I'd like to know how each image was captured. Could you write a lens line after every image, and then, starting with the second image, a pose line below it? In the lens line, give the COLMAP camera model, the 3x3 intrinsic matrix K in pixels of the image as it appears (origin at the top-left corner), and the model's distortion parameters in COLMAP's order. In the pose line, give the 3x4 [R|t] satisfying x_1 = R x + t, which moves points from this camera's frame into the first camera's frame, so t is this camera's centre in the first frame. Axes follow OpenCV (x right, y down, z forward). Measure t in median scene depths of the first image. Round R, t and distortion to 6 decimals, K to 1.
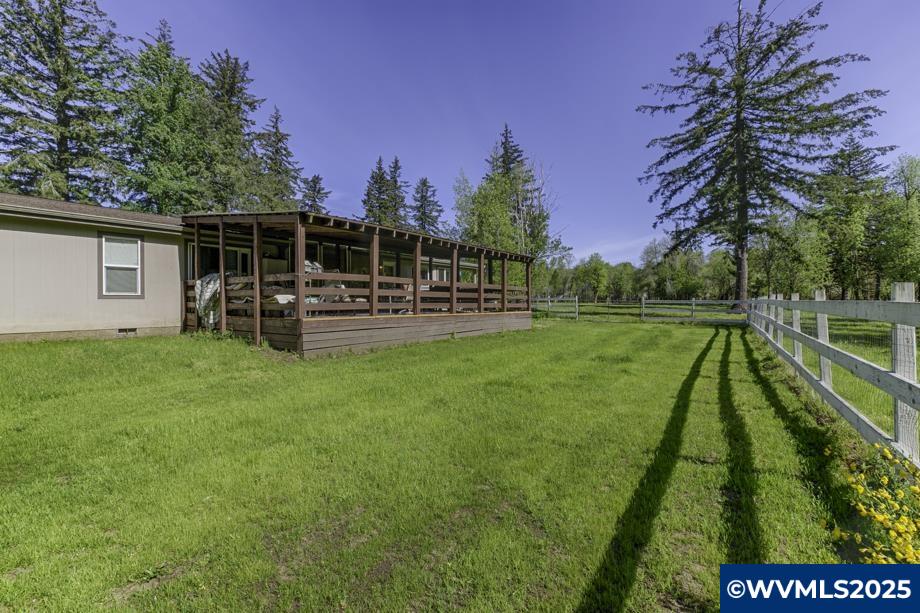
lens RADIAL K [[418.4, 0, 460.8], [0, 418.4, 306.3], [0, 0, 1]] dist [-0.016485, 0.001961]
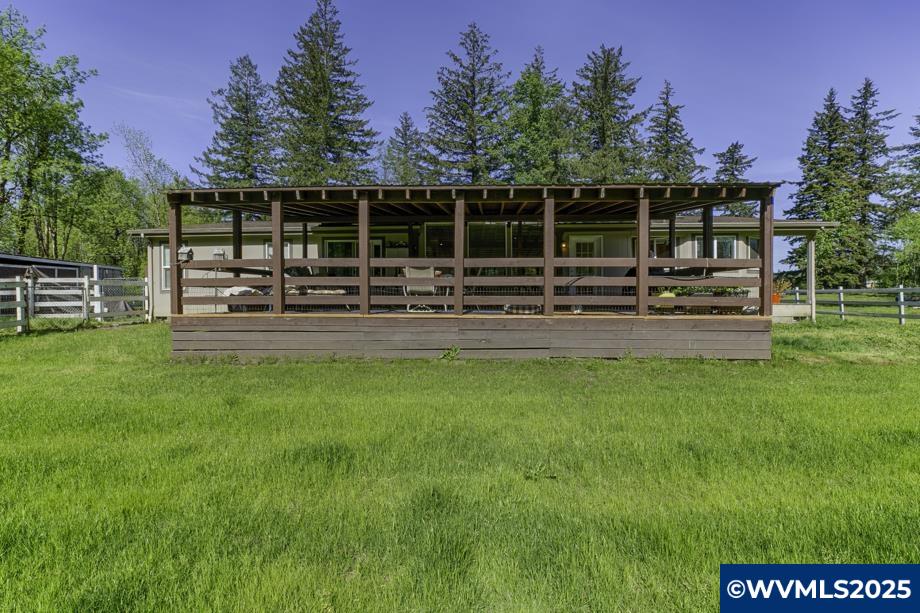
lens RADIAL K [[418.4, 0, 460.5], [0, 418.4, 304.8], [0, 0, 1]] dist [-0.016485, 0.001961]
pose [[0.534764, 0.016100, -0.844848, 0.277626], [-0.007274, 0.999869, 0.014450, -0.002338], [0.844970, -0.001582, 0.534811, 0.431141]]
